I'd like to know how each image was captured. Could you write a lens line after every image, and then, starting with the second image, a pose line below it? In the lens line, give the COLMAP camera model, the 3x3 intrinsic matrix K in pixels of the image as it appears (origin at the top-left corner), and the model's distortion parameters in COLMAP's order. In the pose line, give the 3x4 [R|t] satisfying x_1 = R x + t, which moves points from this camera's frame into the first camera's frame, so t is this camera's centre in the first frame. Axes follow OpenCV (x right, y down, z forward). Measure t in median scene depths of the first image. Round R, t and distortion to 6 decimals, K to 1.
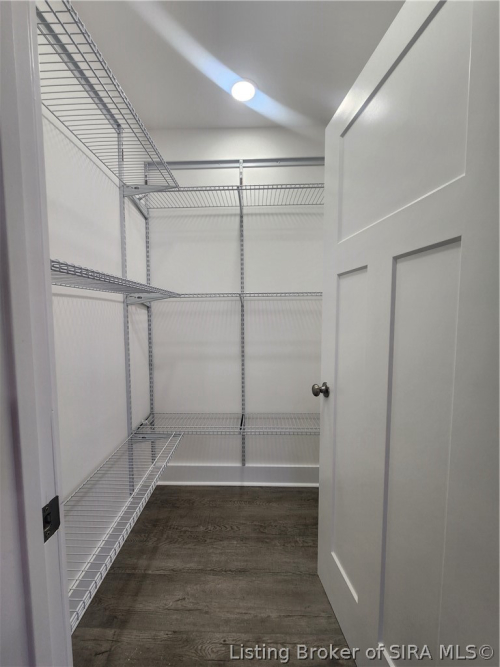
lens RADIAL K [[268.9, 0, 248.9], [0, 268.9, 333.0], [0, 0, 1]] dist [0.000401, -0.001170]
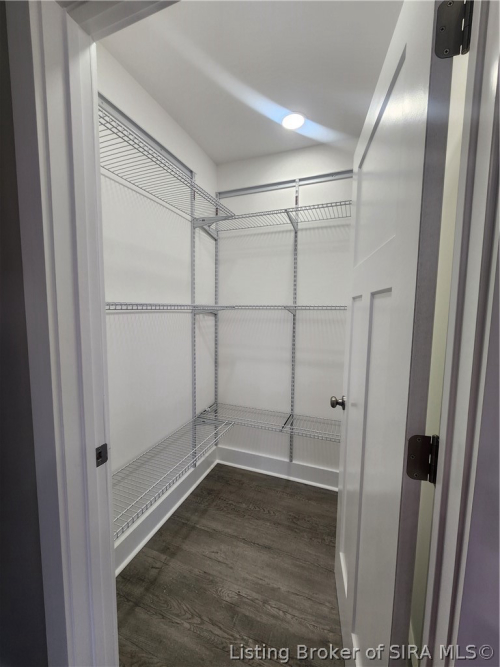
lens RADIAL K [[268.9, 0, 248.1], [0, 268.9, 333.7], [0, 0, 1]] dist [0.000401, -0.001170]
pose [[0.942424, 0.045077, -0.331368, 0.197464], [-0.039059, 0.998929, 0.024802, -0.054838], [0.332131, -0.010431, 0.943176, -0.097342]]
